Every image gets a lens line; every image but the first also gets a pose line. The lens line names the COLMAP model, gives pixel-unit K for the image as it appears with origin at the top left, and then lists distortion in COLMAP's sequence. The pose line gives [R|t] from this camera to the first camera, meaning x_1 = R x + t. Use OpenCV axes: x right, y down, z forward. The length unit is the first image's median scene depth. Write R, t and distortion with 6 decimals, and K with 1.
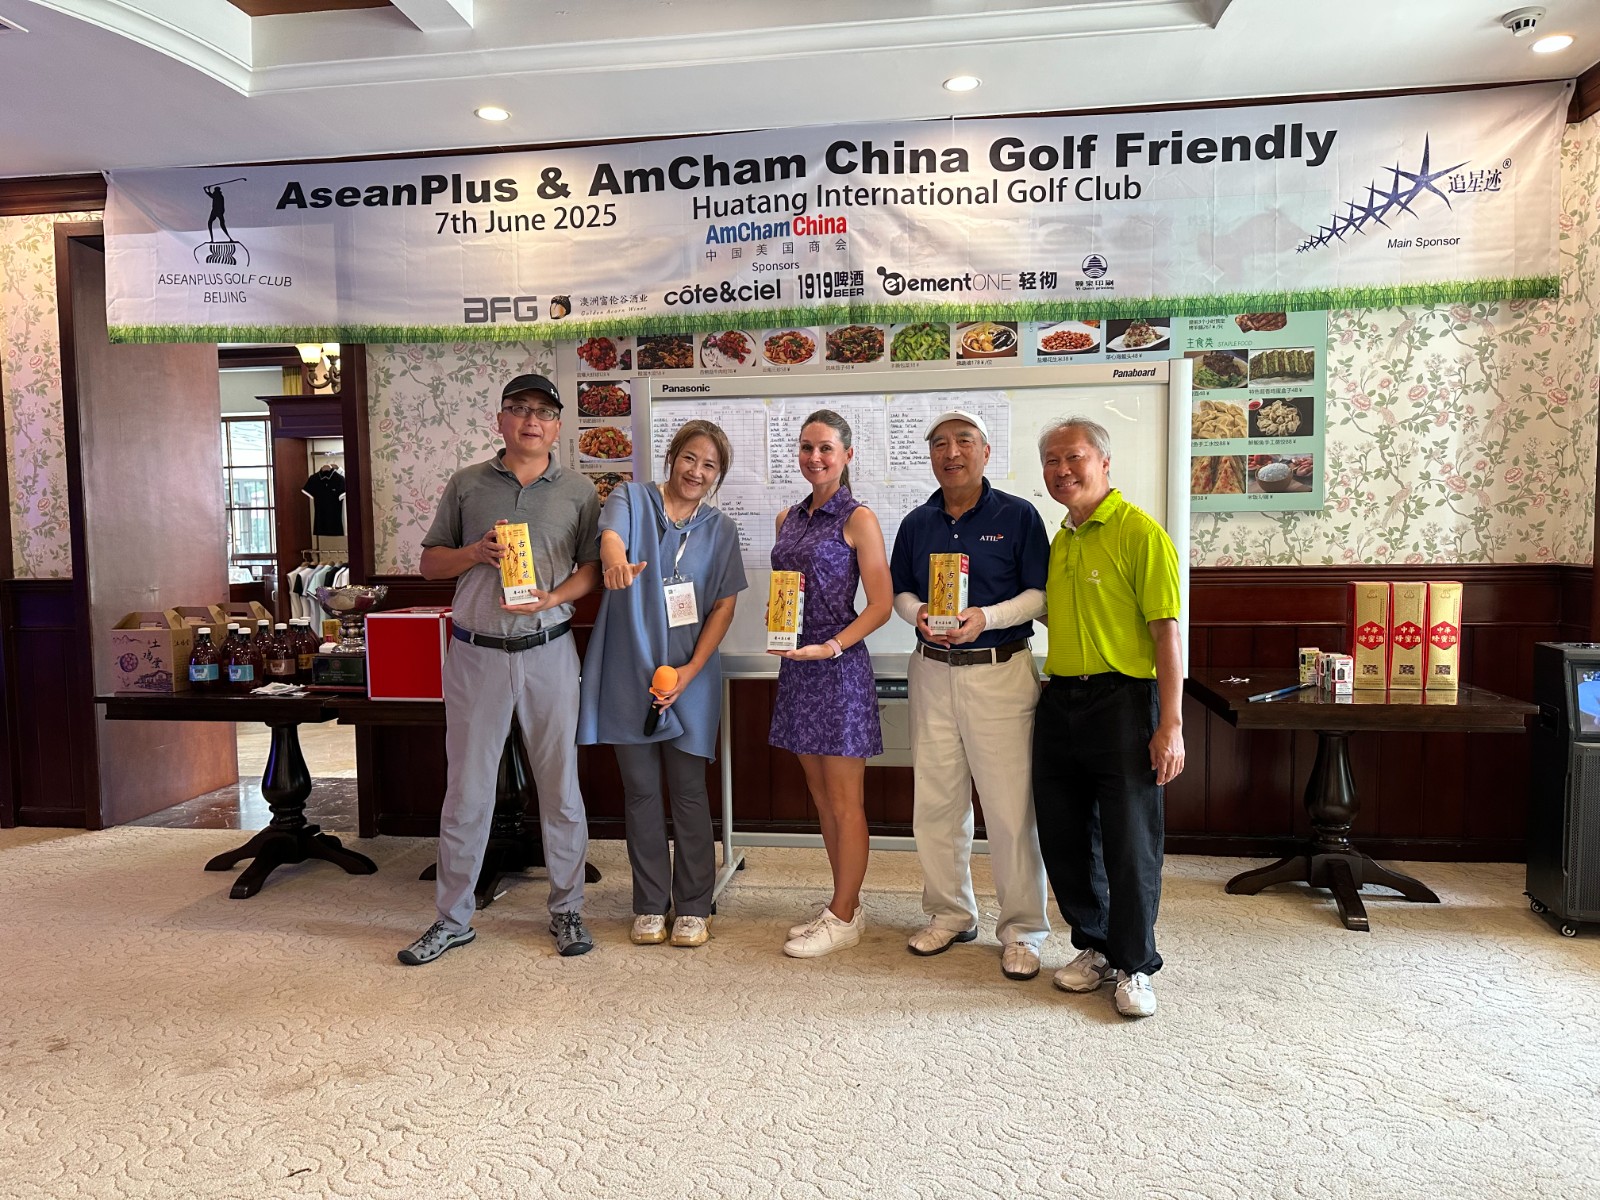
lens RADIAL K [[1131.8, 0, 798.9], [0, 1131.8, 614.8], [0, 0, 1]] dist [0.040239, -0.058008]
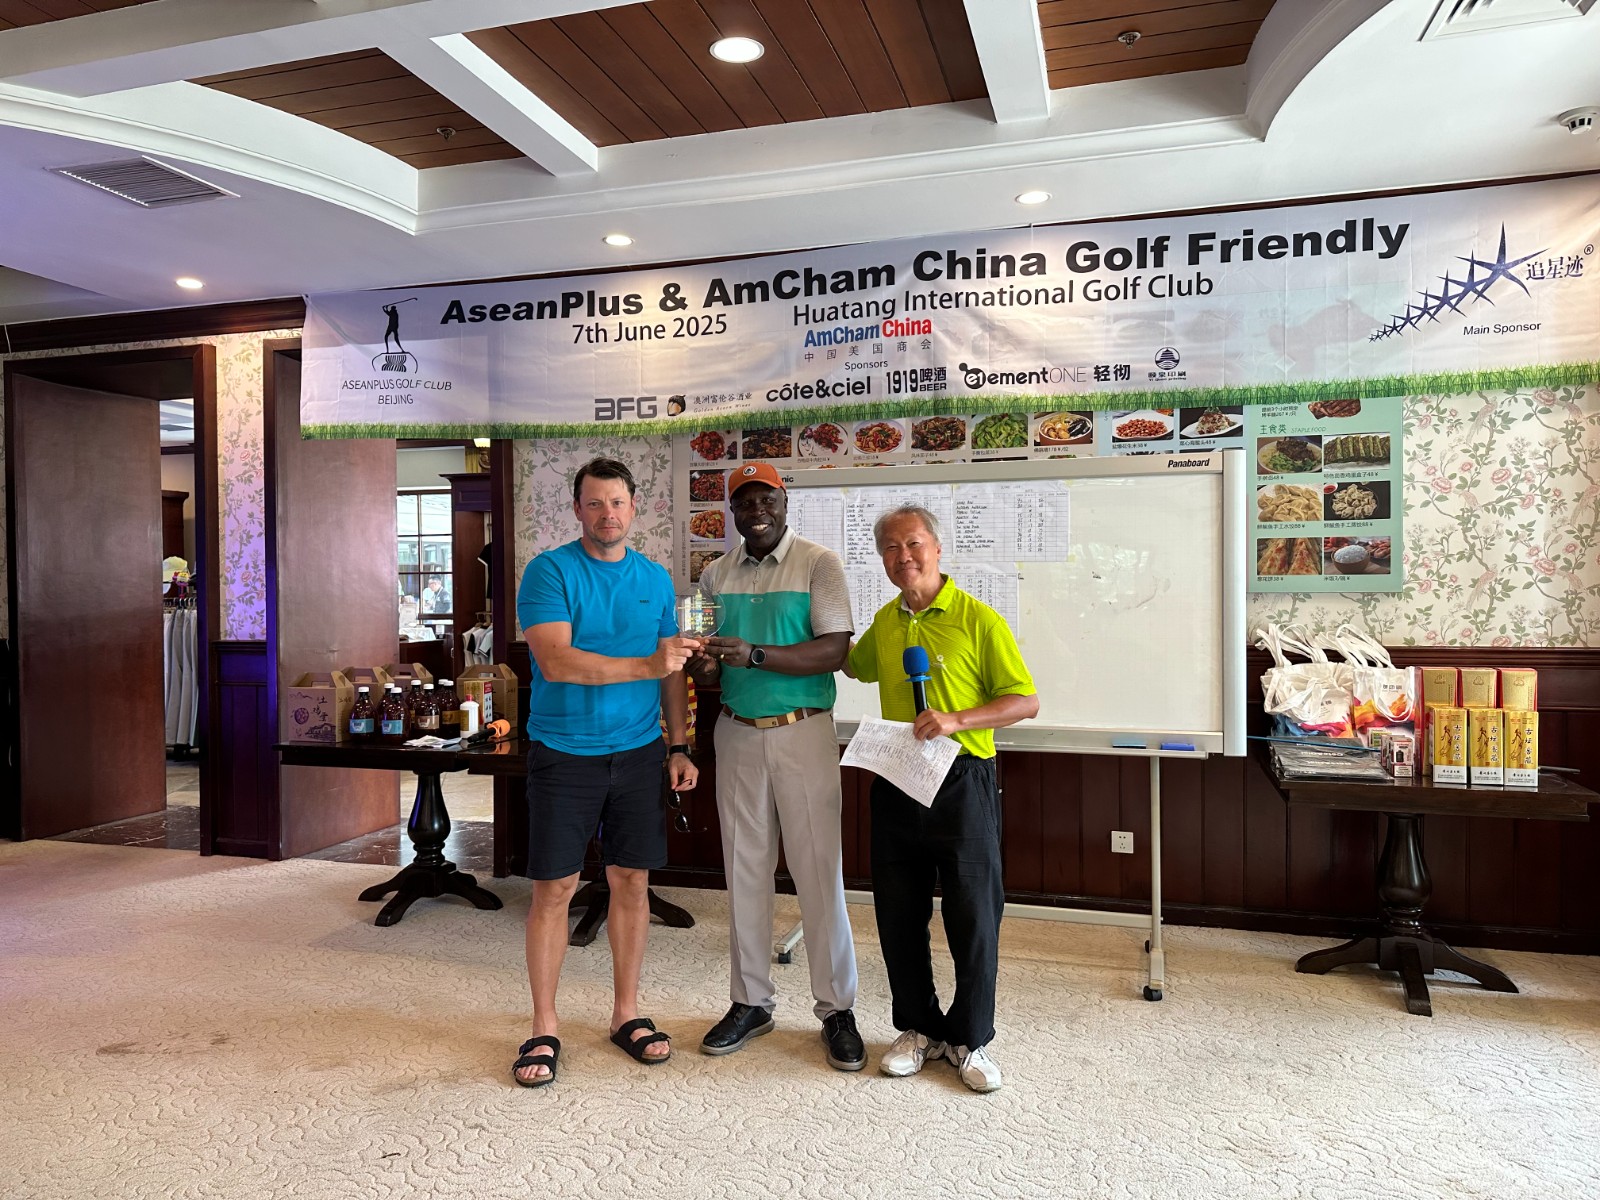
lens RADIAL K [[1131.8, 0, 793.6], [0, 1131.8, 608.9], [0, 0, 1]] dist [0.040239, -0.058008]
pose [[0.988121, 0.009361, -0.153394, 0.081940], [-0.018179, 0.998255, -0.056186, -0.010411], [0.152601, 0.058307, 0.986566, -0.074937]]
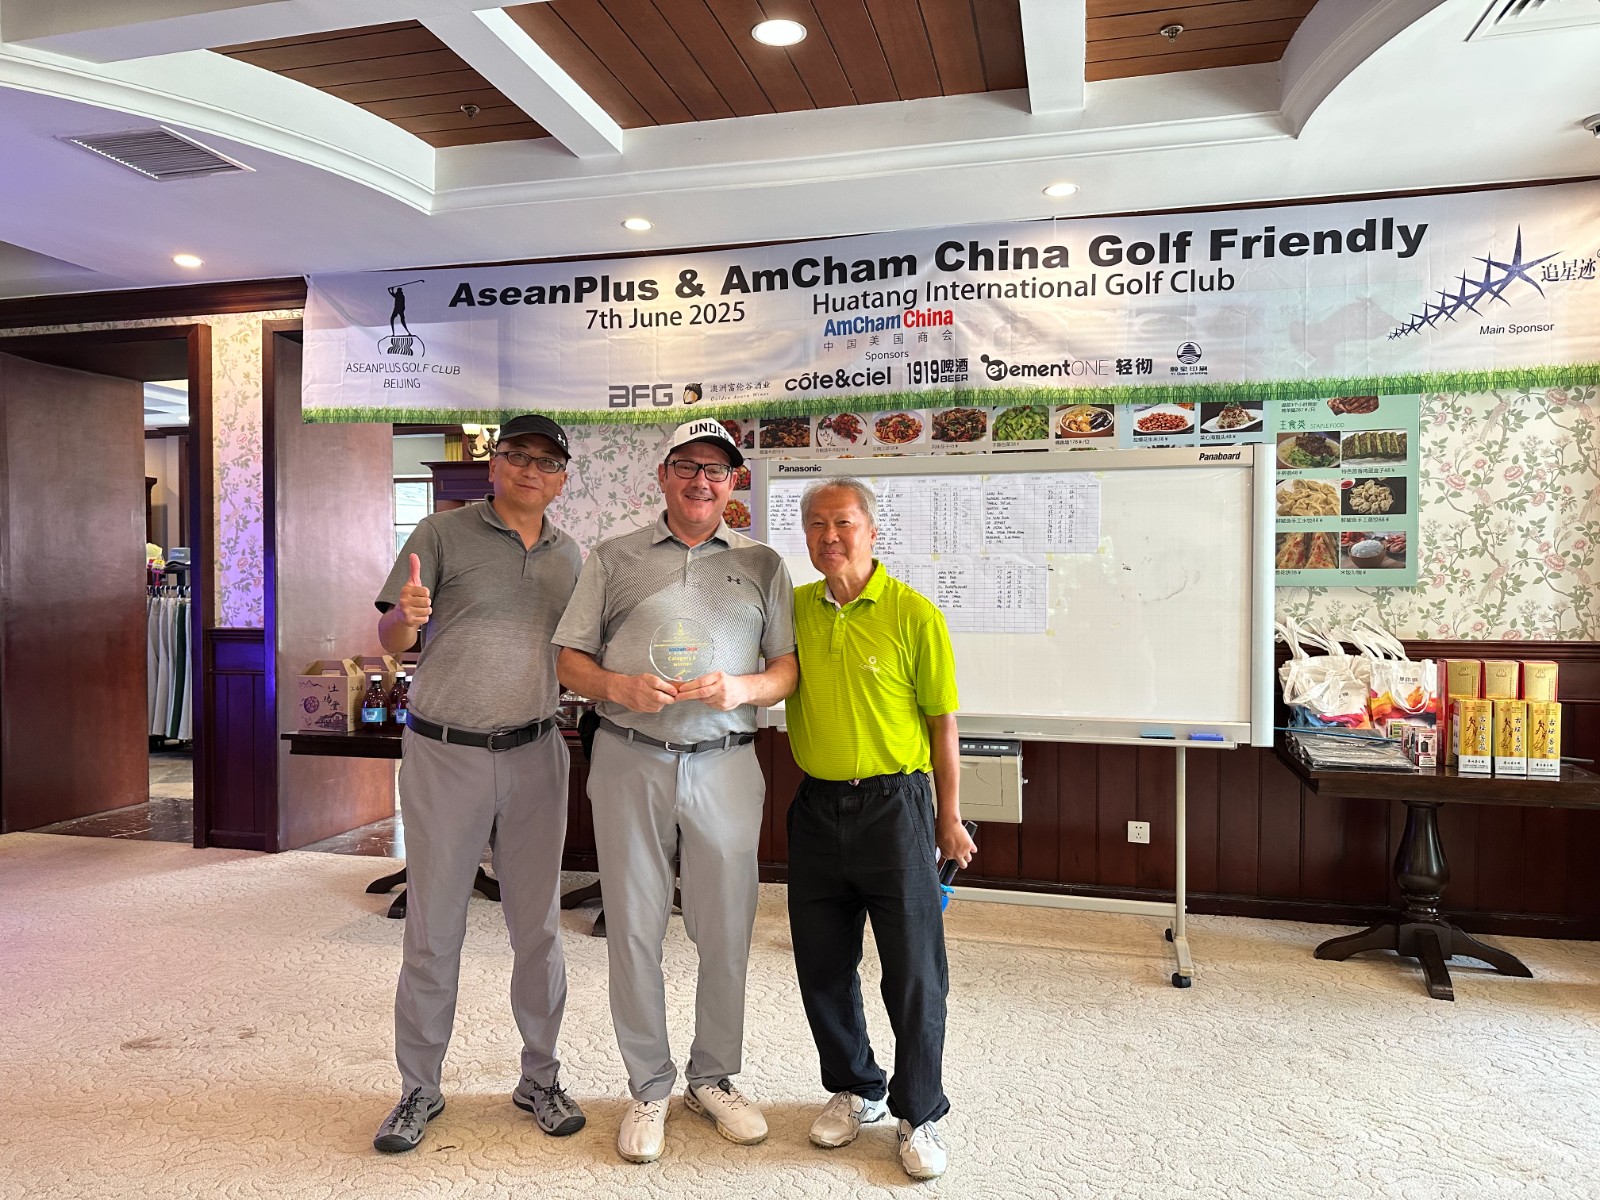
lens RADIAL K [[1131.8, 0, 799.5], [0, 1131.8, 612.2], [0, 0, 1]] dist [0.040239, -0.058008]
pose [[0.993523, 0.017153, -0.112328, 0.022939], [-0.022868, 0.998498, -0.049783, -0.004665], [0.111306, 0.052029, 0.992423, -0.078530]]
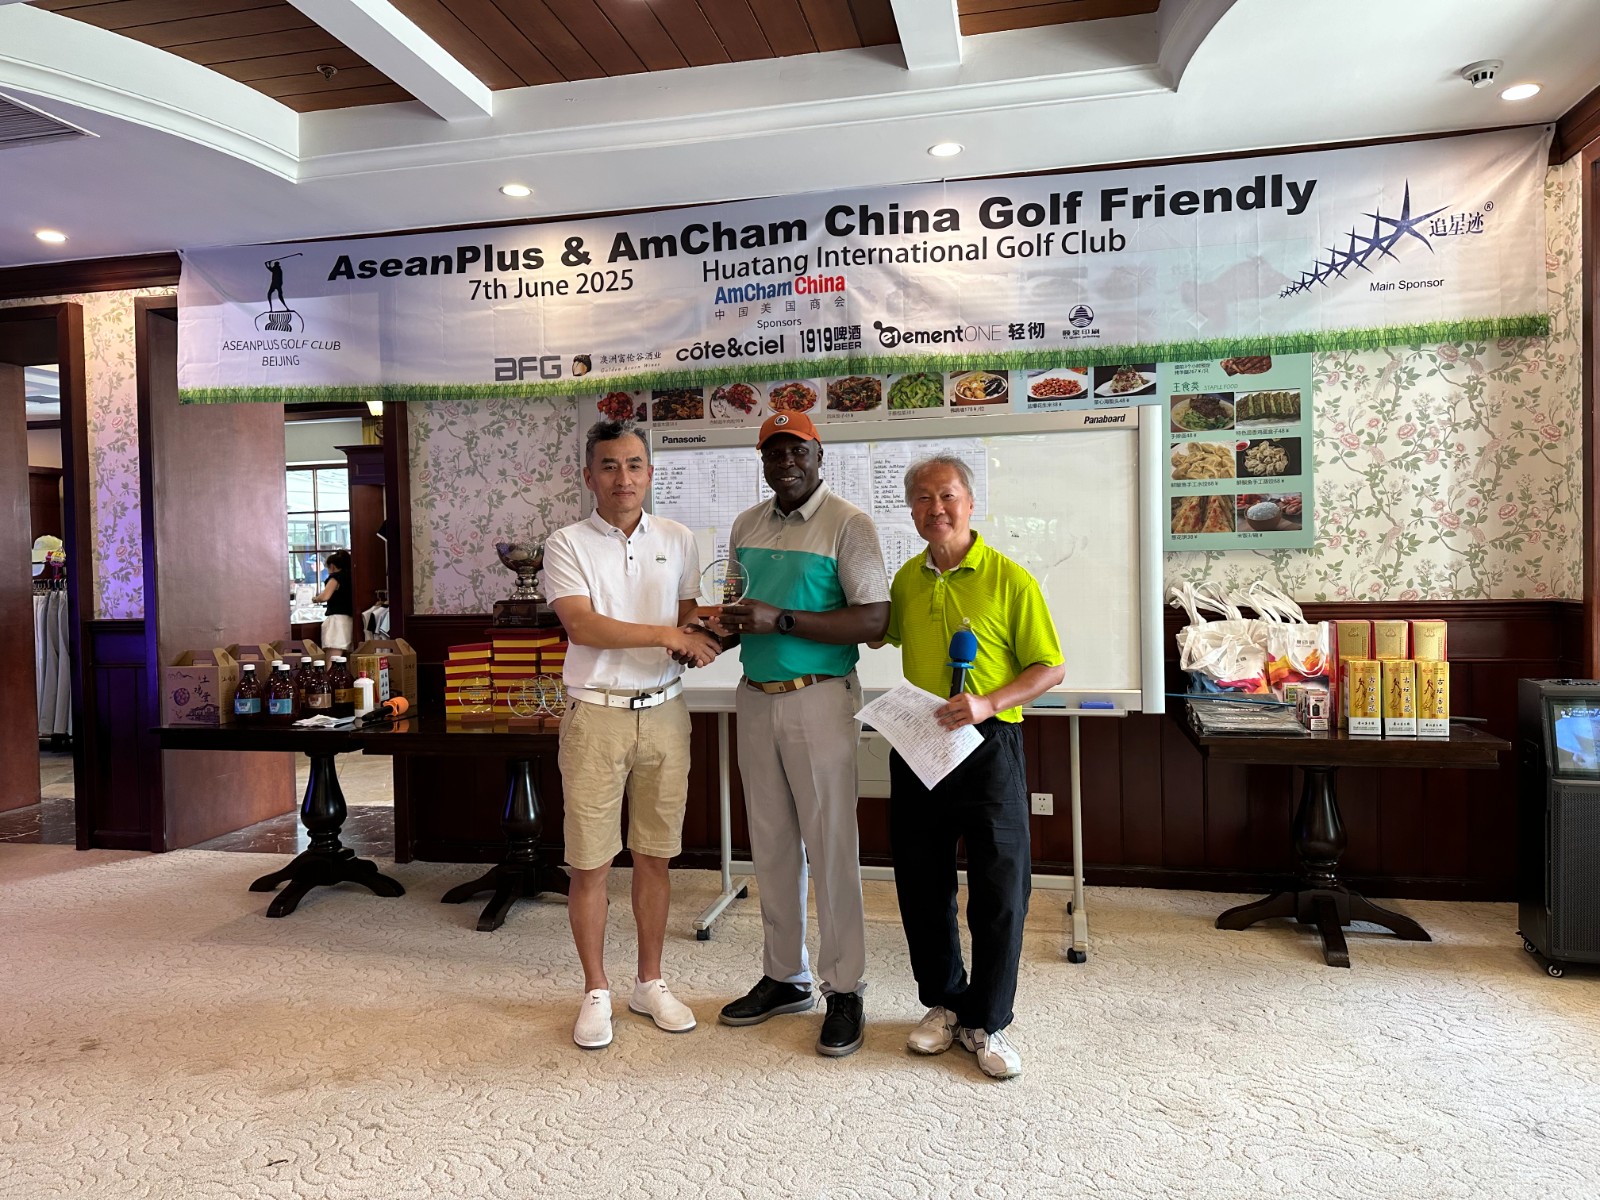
lens RADIAL K [[1131.8, 0, 797.3], [0, 1131.8, 596.1], [0, 0, 1]] dist [0.040239, -0.058008]
pose [[0.996944, -0.005248, -0.077940, 0.080101], [0.001498, 0.998841, -0.048101, -0.000921], [0.078102, 0.047838, 0.995797, -0.042476]]
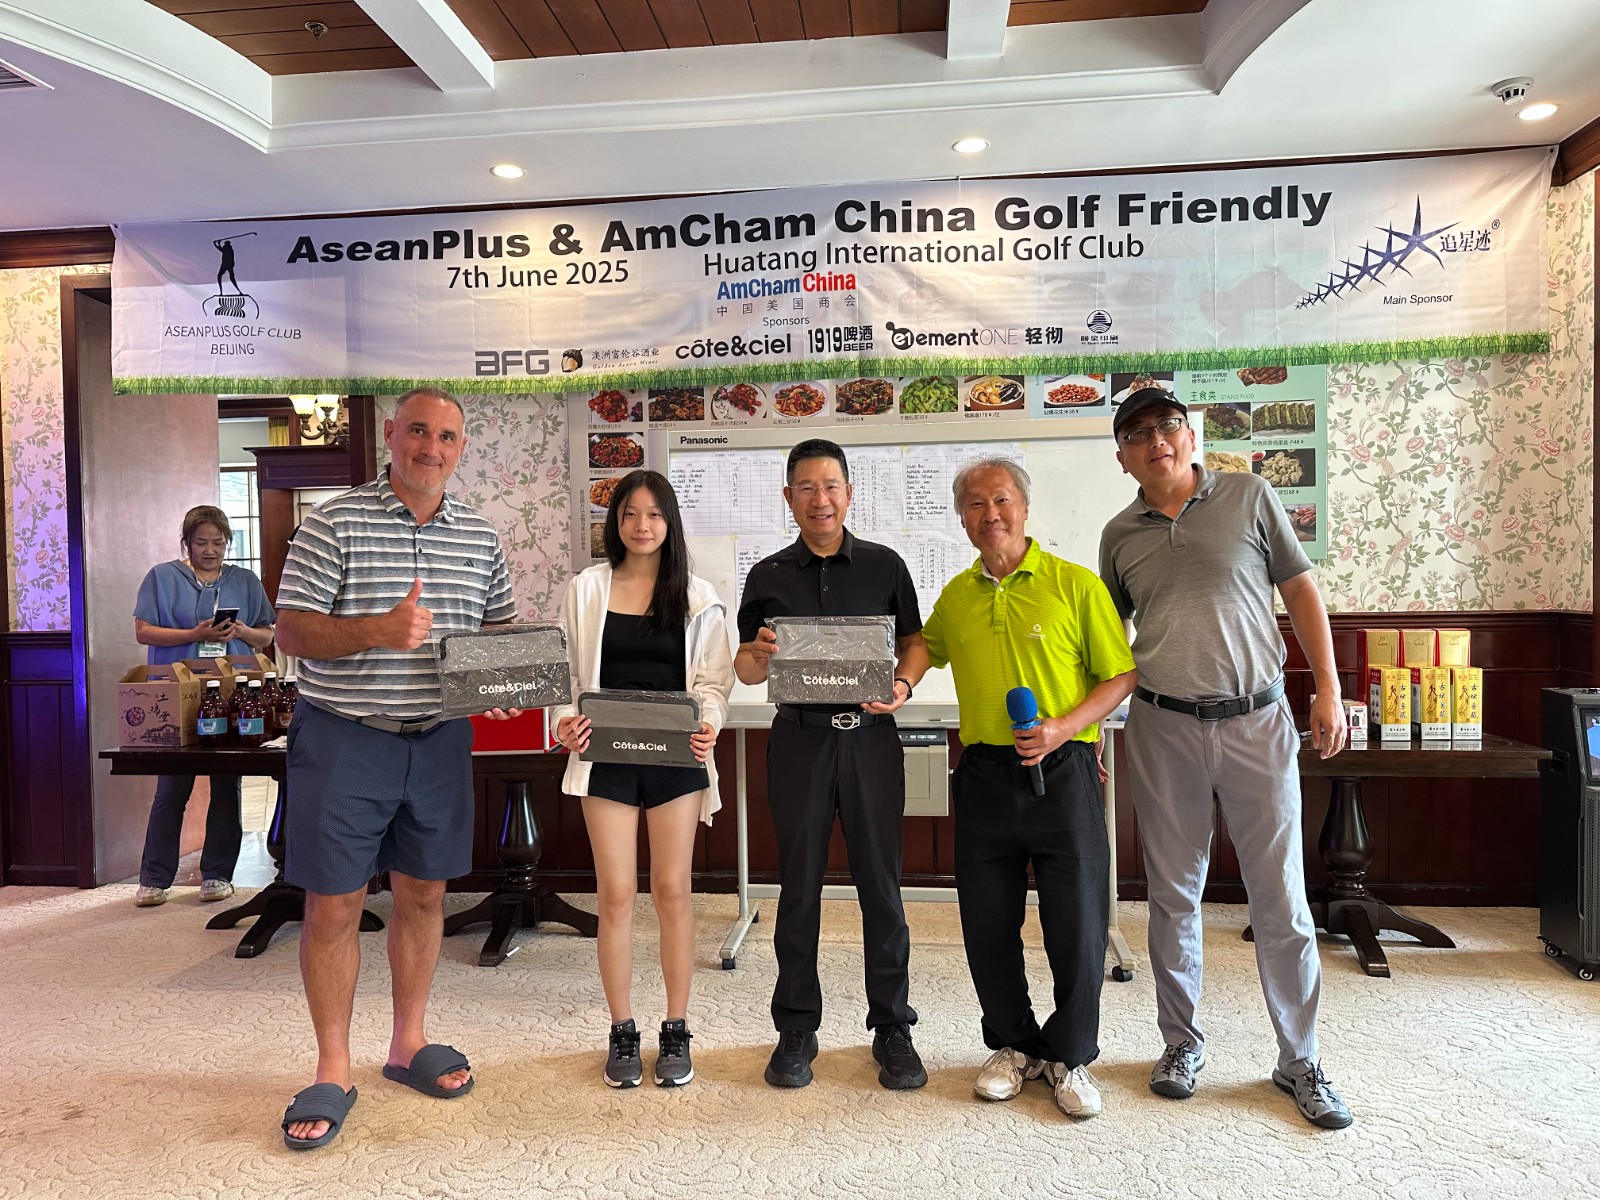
lens RADIAL K [[1131.8, 0, 798.5], [0, 1131.8, 613.6], [0, 0, 1]] dist [0.040239, -0.058008]
pose [[0.999673, -0.004017, 0.025264, -0.037043], [0.005125, 0.999021, -0.043937, -0.000818], [-0.025063, 0.044052, 0.998715, -0.002441]]
